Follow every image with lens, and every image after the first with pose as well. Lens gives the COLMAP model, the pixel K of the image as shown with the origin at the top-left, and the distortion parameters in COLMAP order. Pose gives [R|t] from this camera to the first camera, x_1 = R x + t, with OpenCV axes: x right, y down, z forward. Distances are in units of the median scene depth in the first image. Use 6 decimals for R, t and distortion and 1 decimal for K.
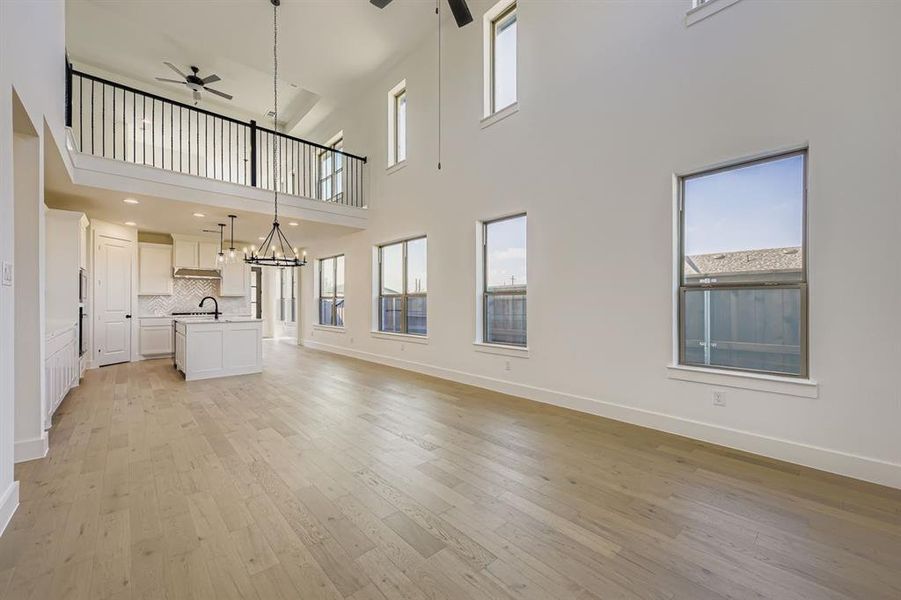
lens RADIAL K [[352.7, 0, 460.5], [0, 352.7, 303.6], [0, 0, 1]] dist [0.000132, -0.004585]
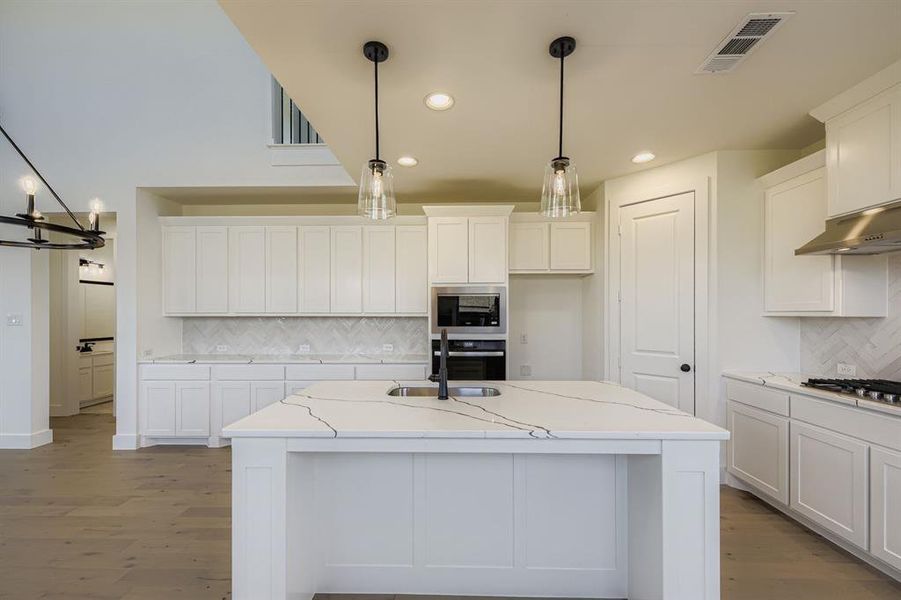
lens RADIAL K [[365.5, 0, 450.1], [0, 365.5, 313.1], [0, 0, 1]] dist [0.006547, -0.000208]
pose [[-0.708108, -0.004195, -0.706091, -0.405275], [0.000379, 0.999980, -0.006321, -0.026510], [0.706104, -0.004743, -0.708092, 1.061177]]
